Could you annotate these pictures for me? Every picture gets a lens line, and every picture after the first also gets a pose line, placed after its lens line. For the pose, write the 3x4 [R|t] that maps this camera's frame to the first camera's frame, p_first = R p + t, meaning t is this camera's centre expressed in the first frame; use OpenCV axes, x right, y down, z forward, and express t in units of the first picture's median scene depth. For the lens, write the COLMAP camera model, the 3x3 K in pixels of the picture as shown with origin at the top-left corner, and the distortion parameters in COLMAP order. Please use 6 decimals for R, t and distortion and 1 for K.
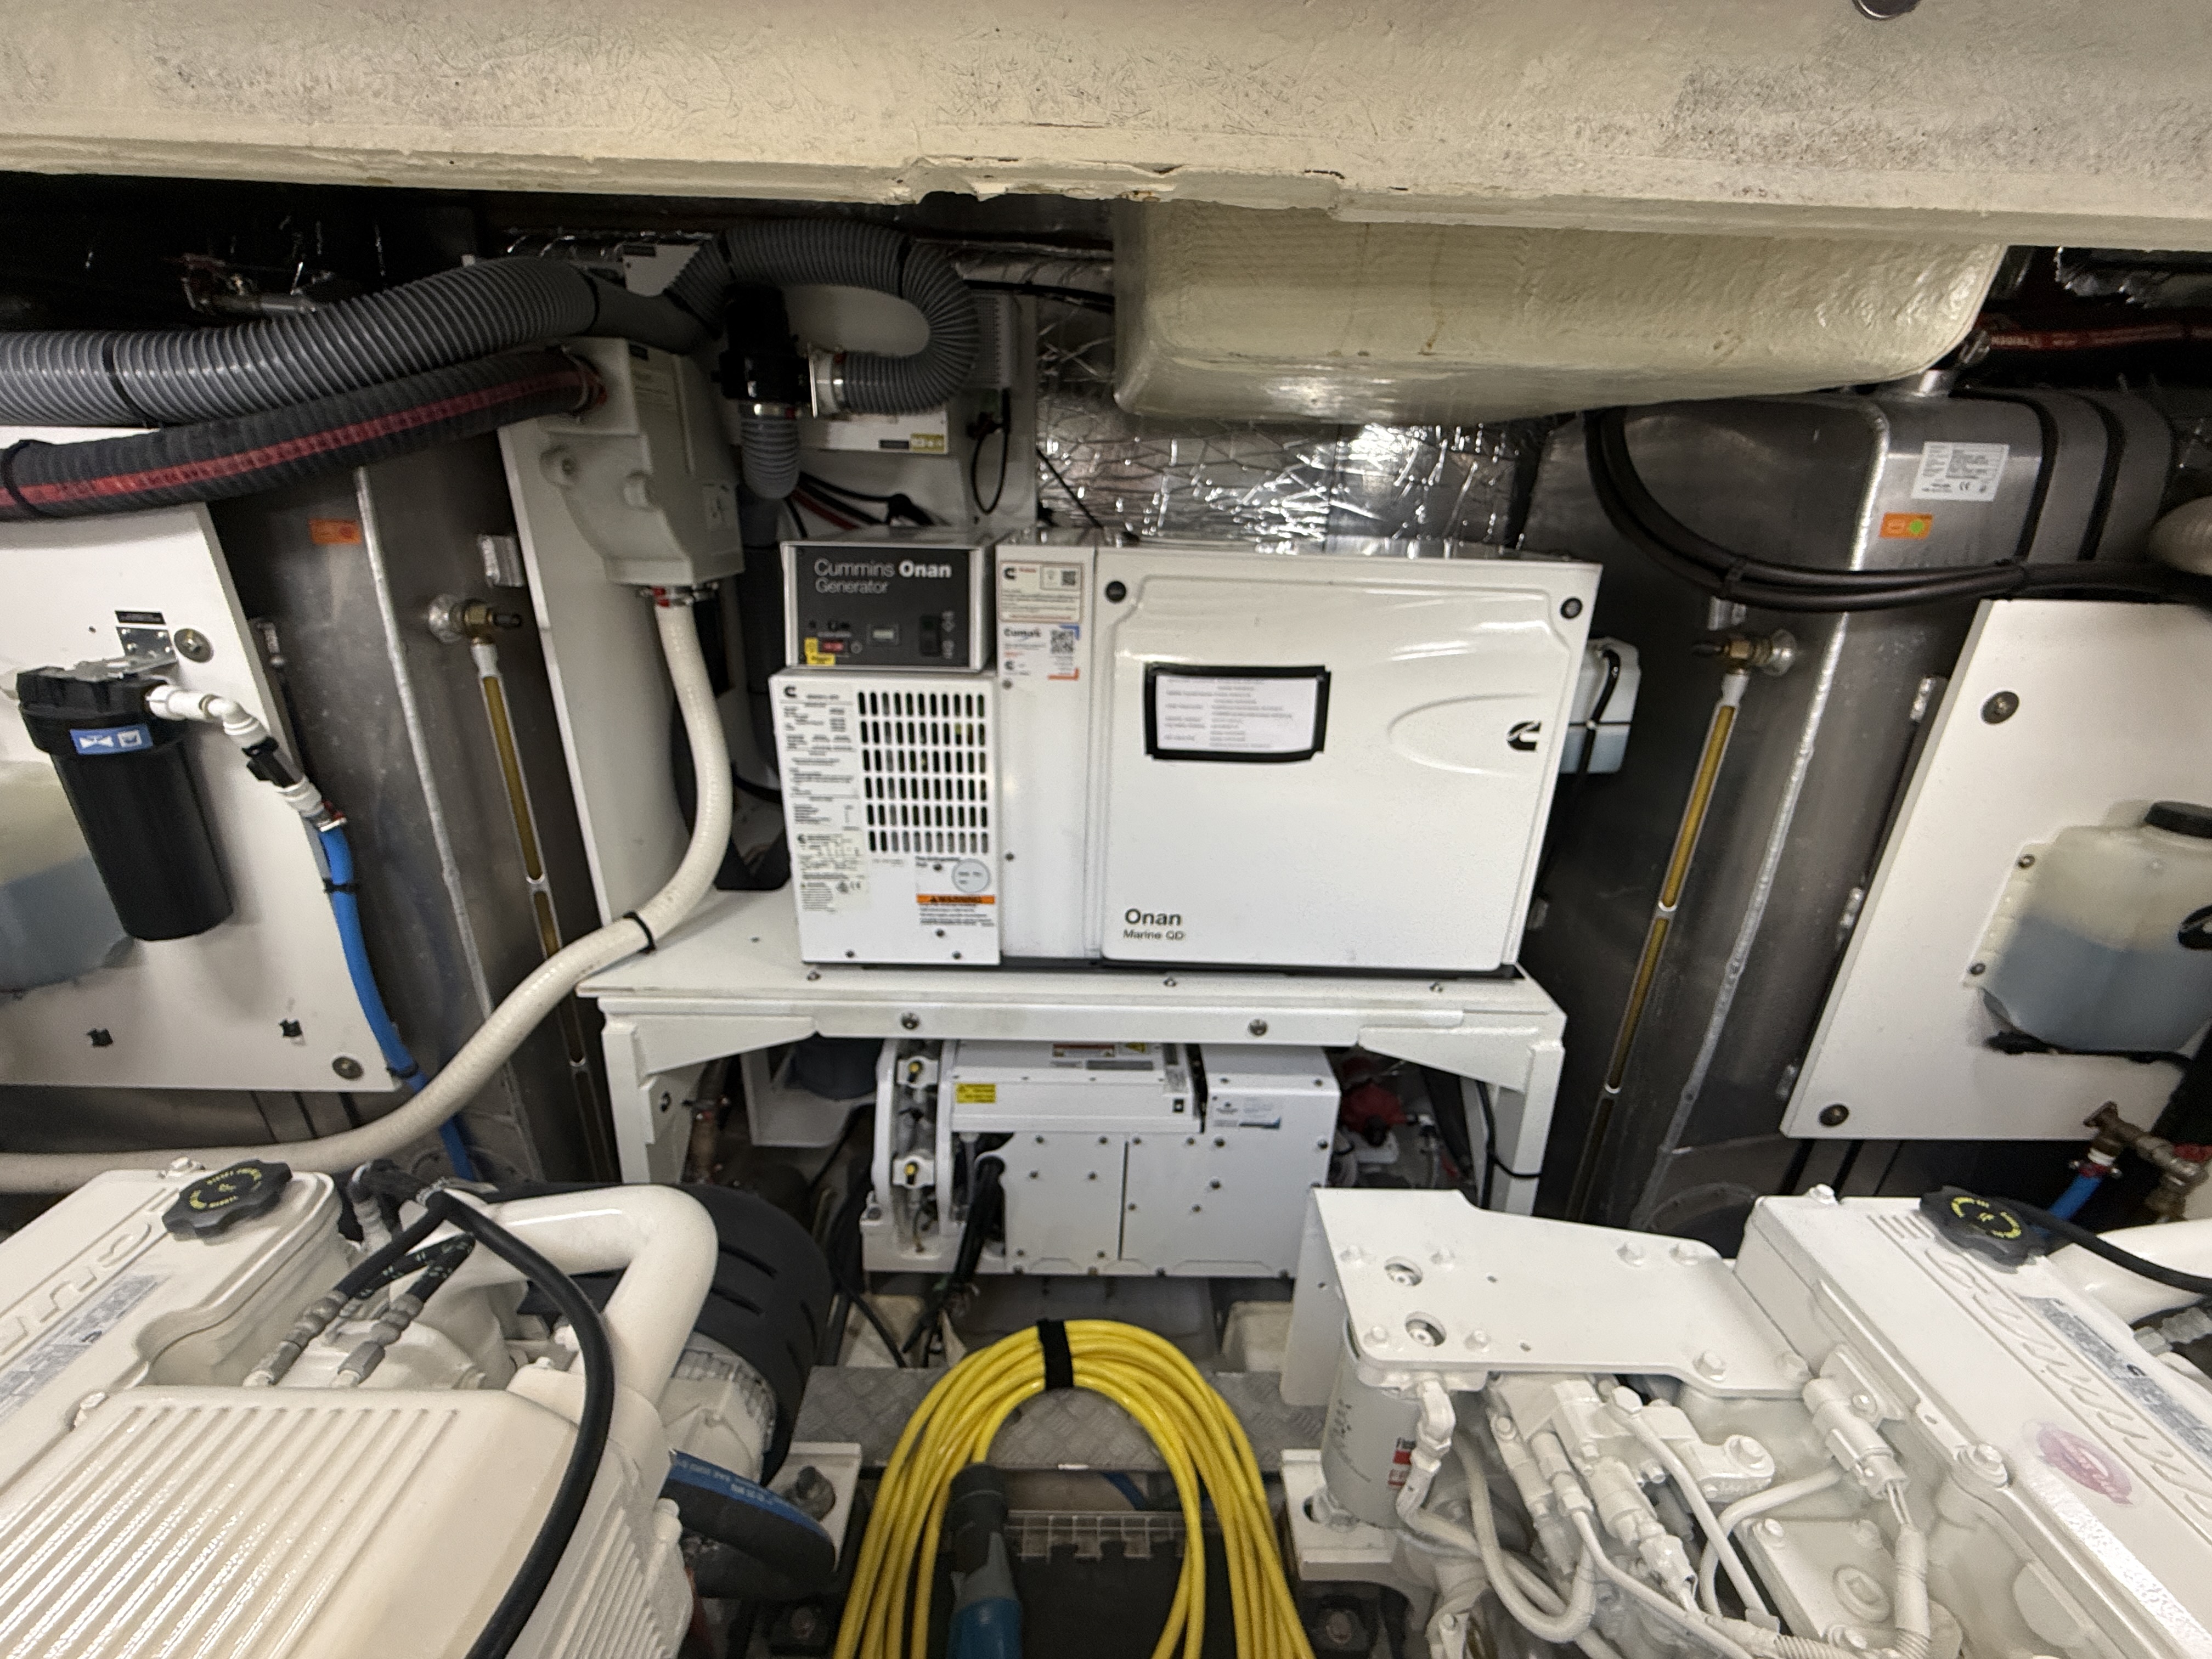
lens RADIAL K [[879.8, 0, 1106.4], [0, 879.8, 831.1], [0, 0, 1]] dist [-0.002982, 0.000558]
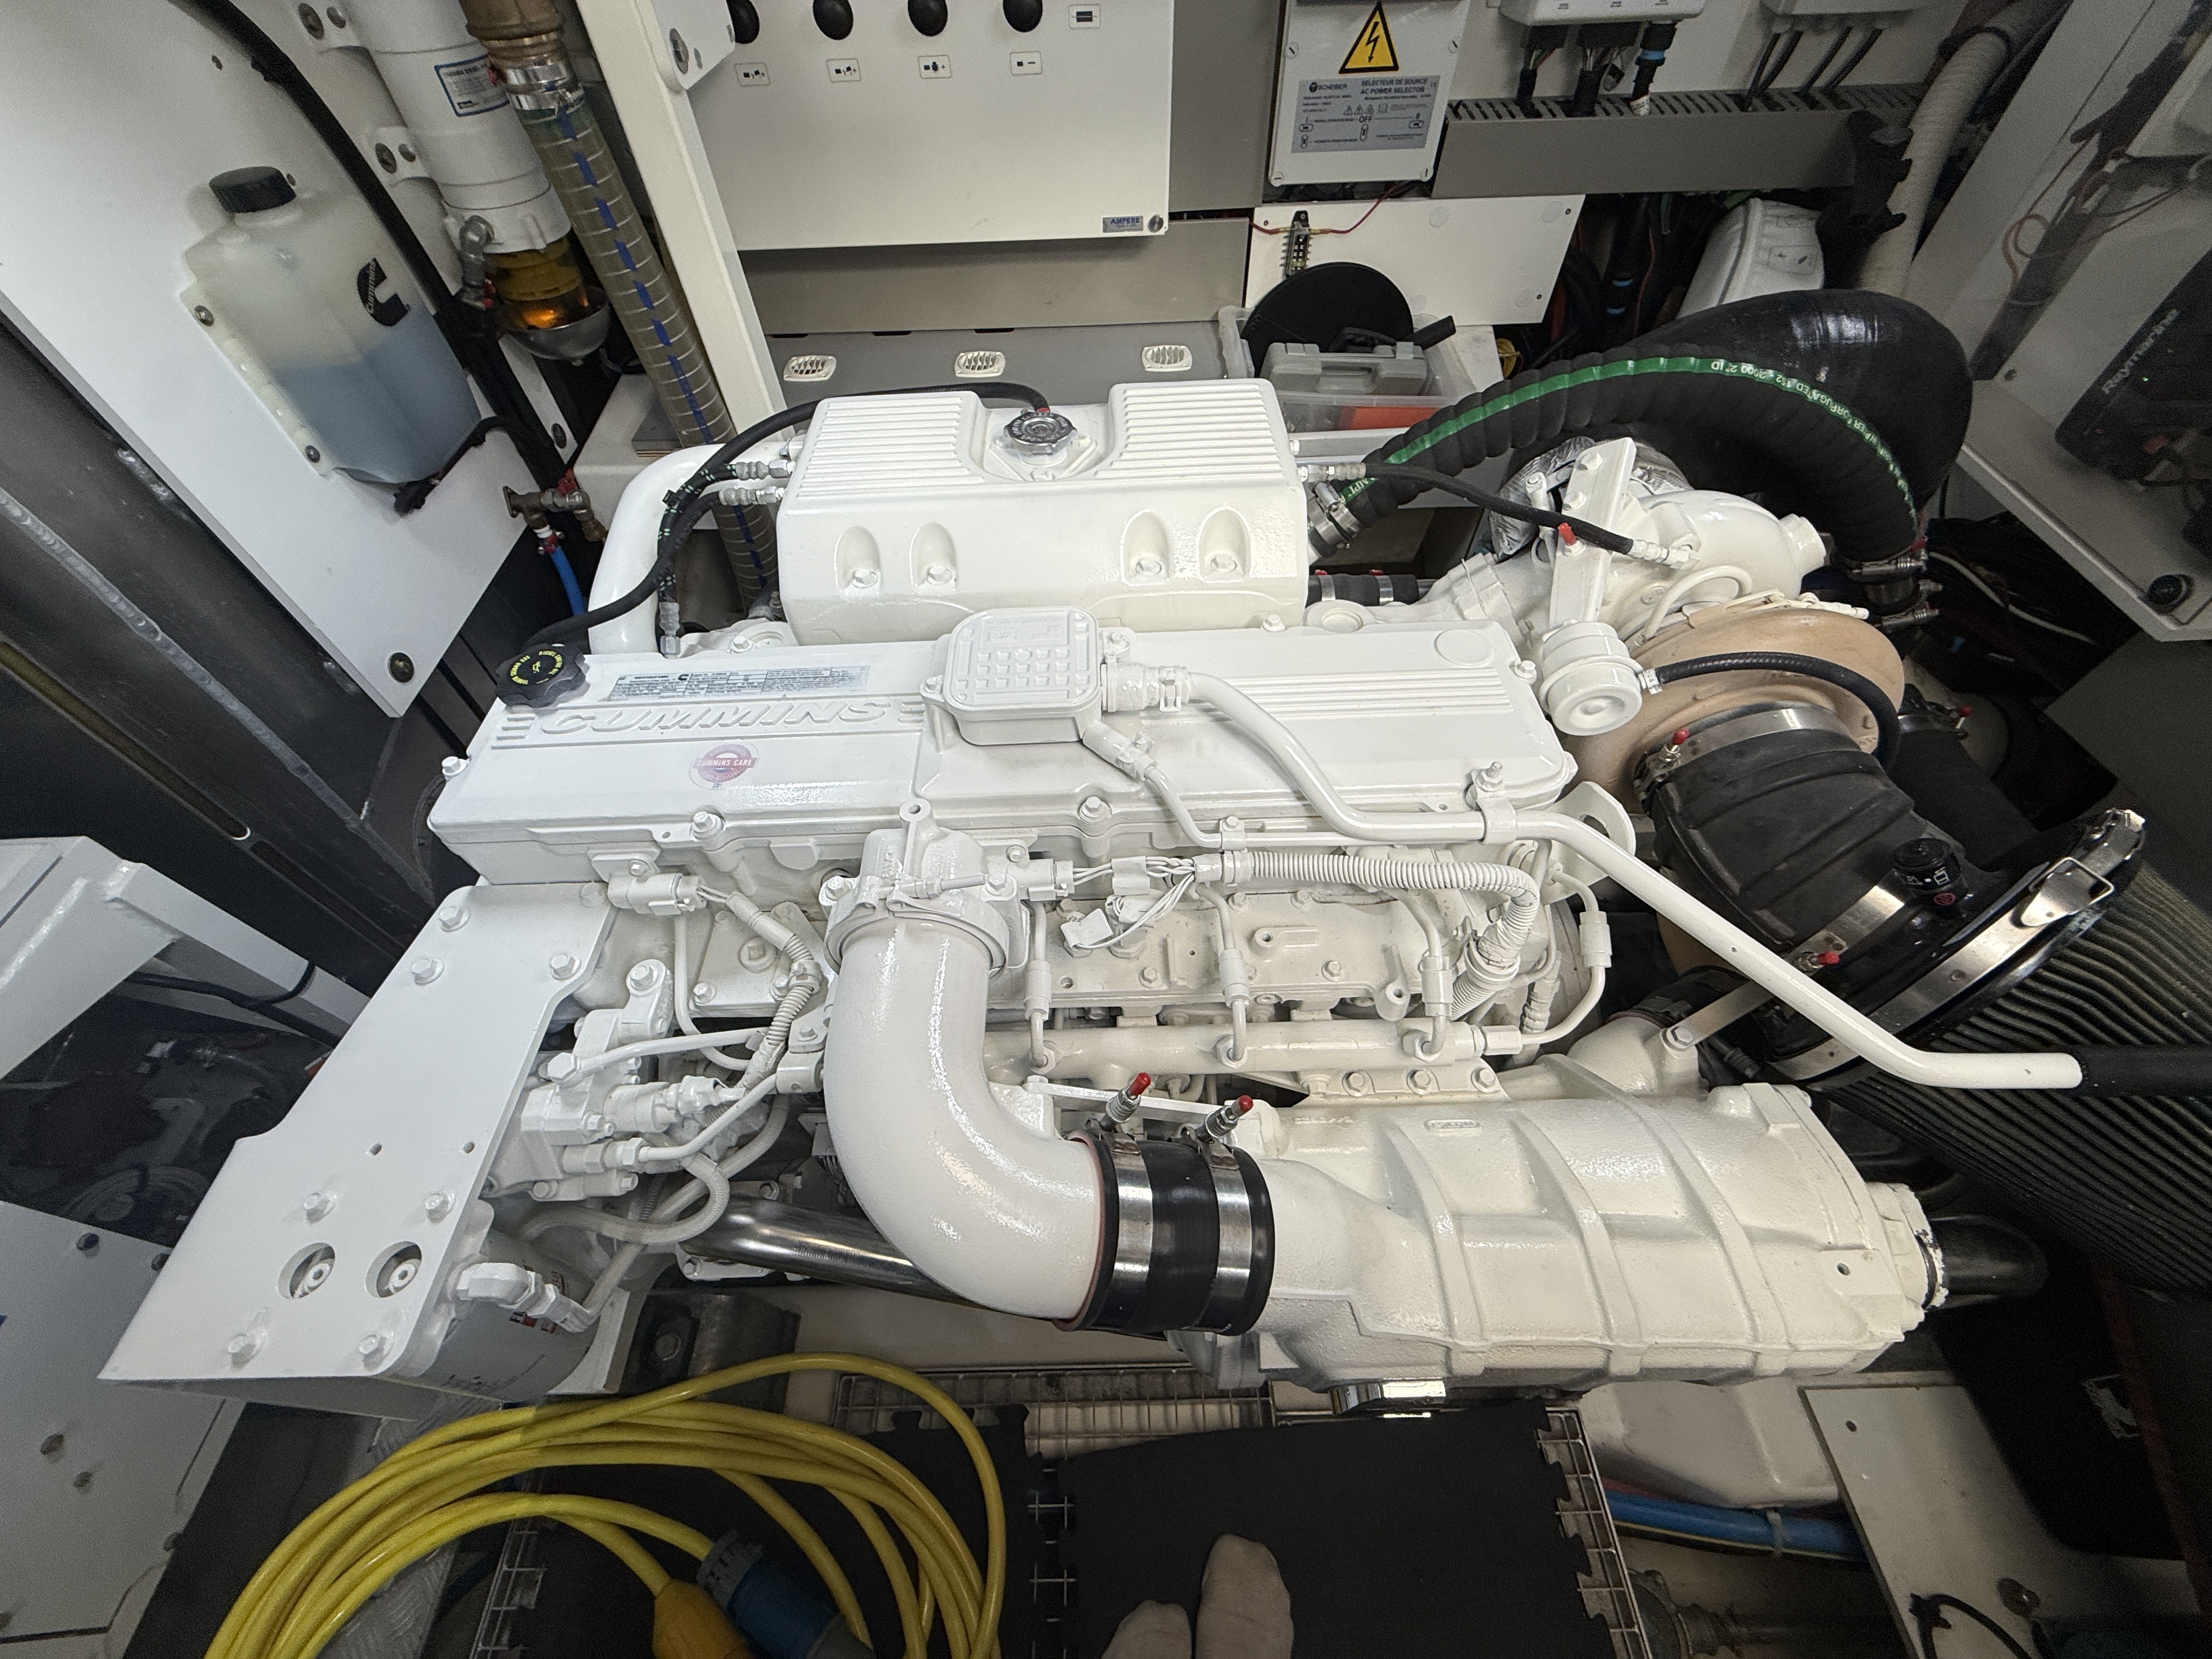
lens RADIAL K [[879.8, 0, 1103.3], [0, 879.8, 817.1], [0, 0, 1]] dist [-0.002982, 0.000558]
pose [[-0.011694, -0.802221, 0.596913, 0.212591], [0.404618, 0.542102, 0.736484, 0.035526], [-0.914411, 0.250134, 0.318254, 0.085767]]
